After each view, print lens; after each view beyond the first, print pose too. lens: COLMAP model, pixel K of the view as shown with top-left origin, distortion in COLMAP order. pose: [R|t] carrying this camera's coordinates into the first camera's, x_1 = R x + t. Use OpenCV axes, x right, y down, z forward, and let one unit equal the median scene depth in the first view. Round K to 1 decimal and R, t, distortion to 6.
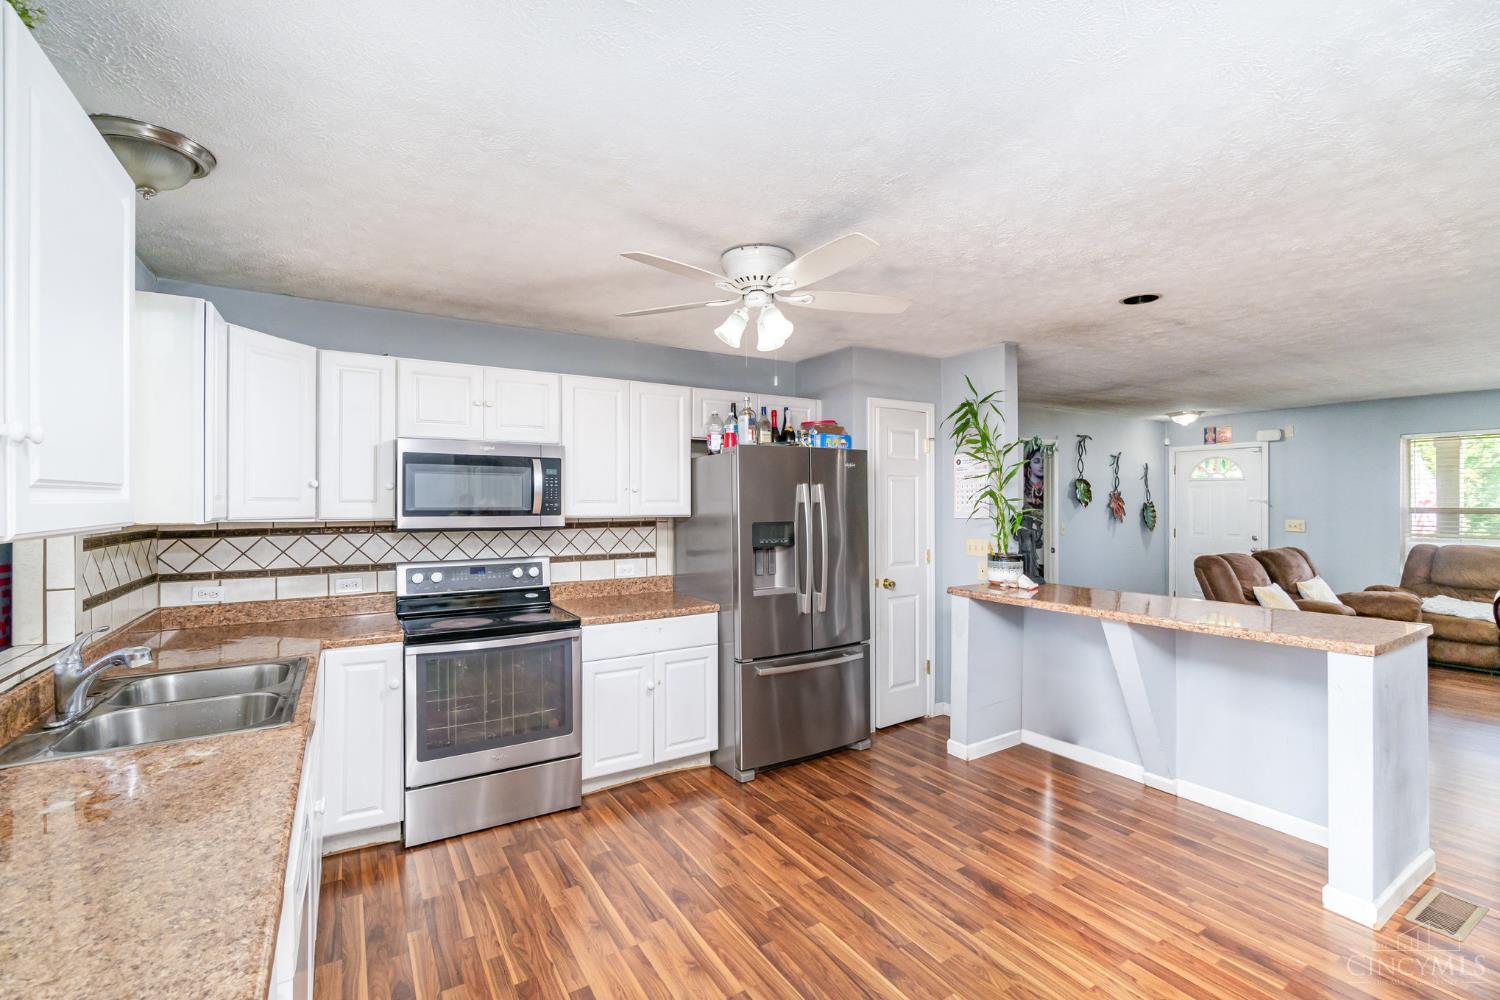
lens RADIAL K [[648.3, 0, 747.2], [0, 648.3, 501.8], [0, 0, 1]] dist [-0.012849, 0.000844]
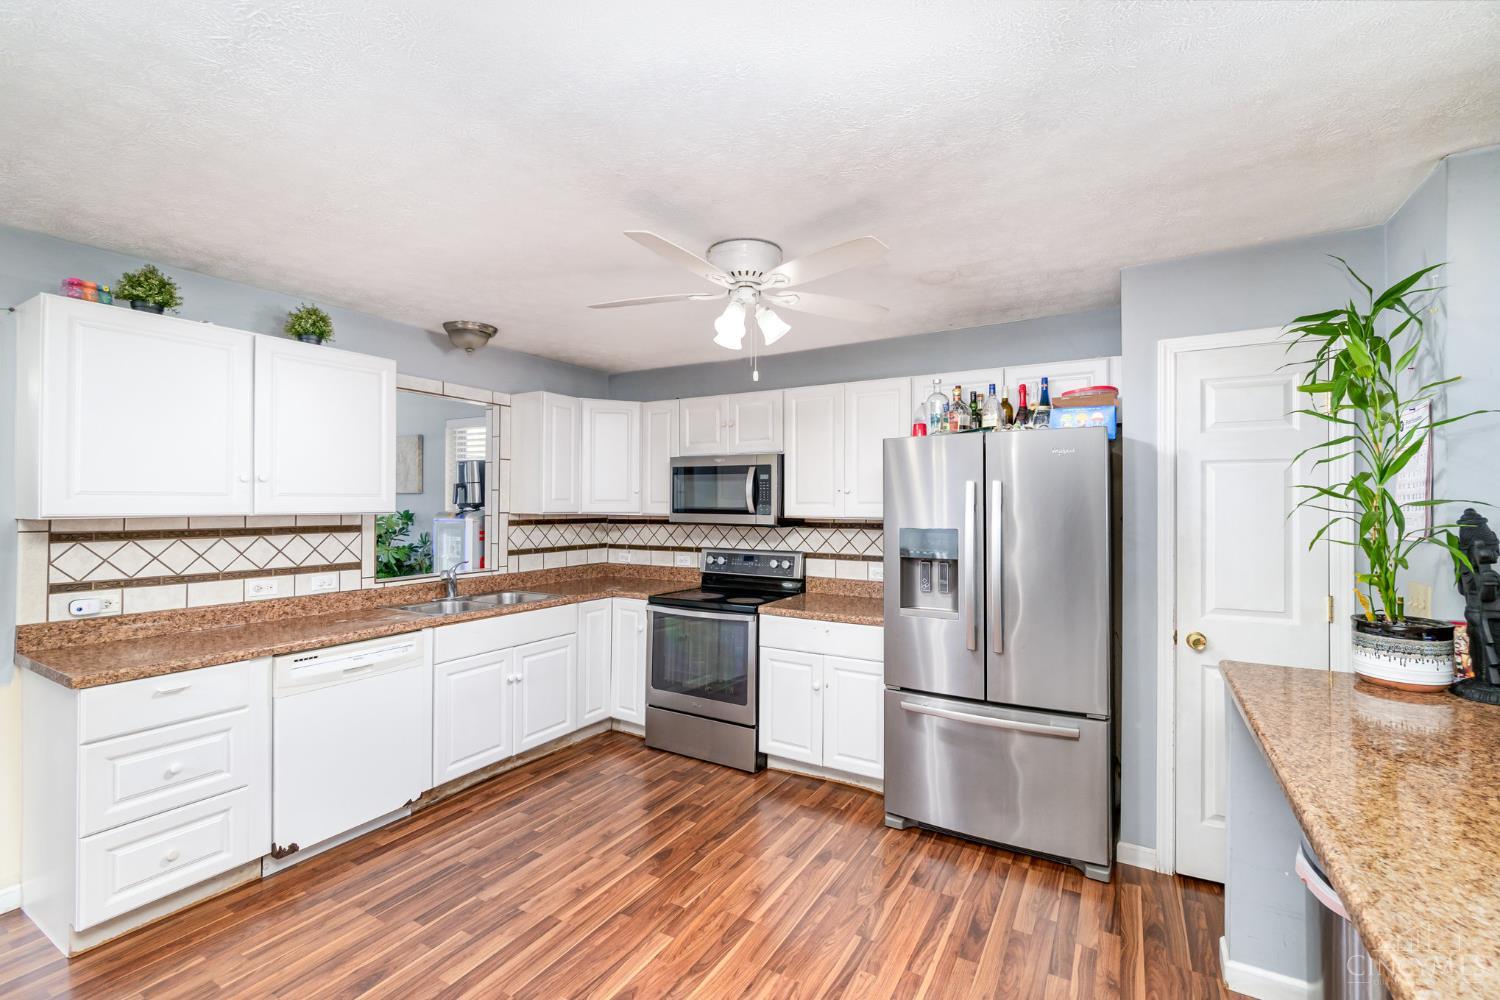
lens RADIAL K [[648.3, 0, 748.7], [0, 648.3, 496.4], [0, 0, 1]] dist [-0.012849, 0.000844]
pose [[0.465938, -0.005841, -0.884798, 0.726418], [-0.004174, 0.999953, -0.008799, -0.001433], [0.884807, 0.007793, 0.465892, 0.456461]]
